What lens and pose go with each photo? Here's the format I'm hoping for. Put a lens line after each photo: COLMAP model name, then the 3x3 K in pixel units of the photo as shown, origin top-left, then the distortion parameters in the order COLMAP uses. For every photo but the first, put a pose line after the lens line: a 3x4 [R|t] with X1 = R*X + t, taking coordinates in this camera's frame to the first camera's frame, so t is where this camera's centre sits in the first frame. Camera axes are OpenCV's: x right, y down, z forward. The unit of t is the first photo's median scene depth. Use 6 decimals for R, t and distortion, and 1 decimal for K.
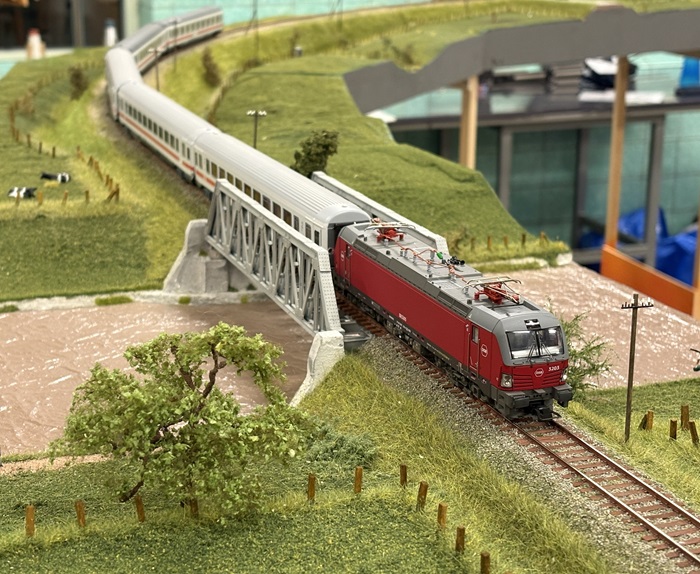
lens RADIAL K [[1334.6, 0, 348.6], [0, 1334.6, 286.0], [0, 0, 1]] dist [0.179827, 0.000000]
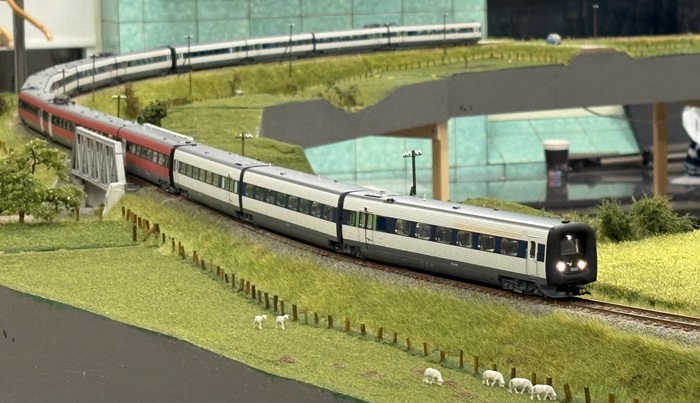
lens RADIAL K [[2126.5, 0, 350.6], [0, 2126.5, 201.8], [0, 0, 1]] dist [0.333411, 0.000000]
pose [[0.998686, -0.011145, -0.050014, 0.132207], [0.003323, 0.988091, -0.153834, 0.150261], [0.051133, 0.153465, 0.986830, -0.536813]]
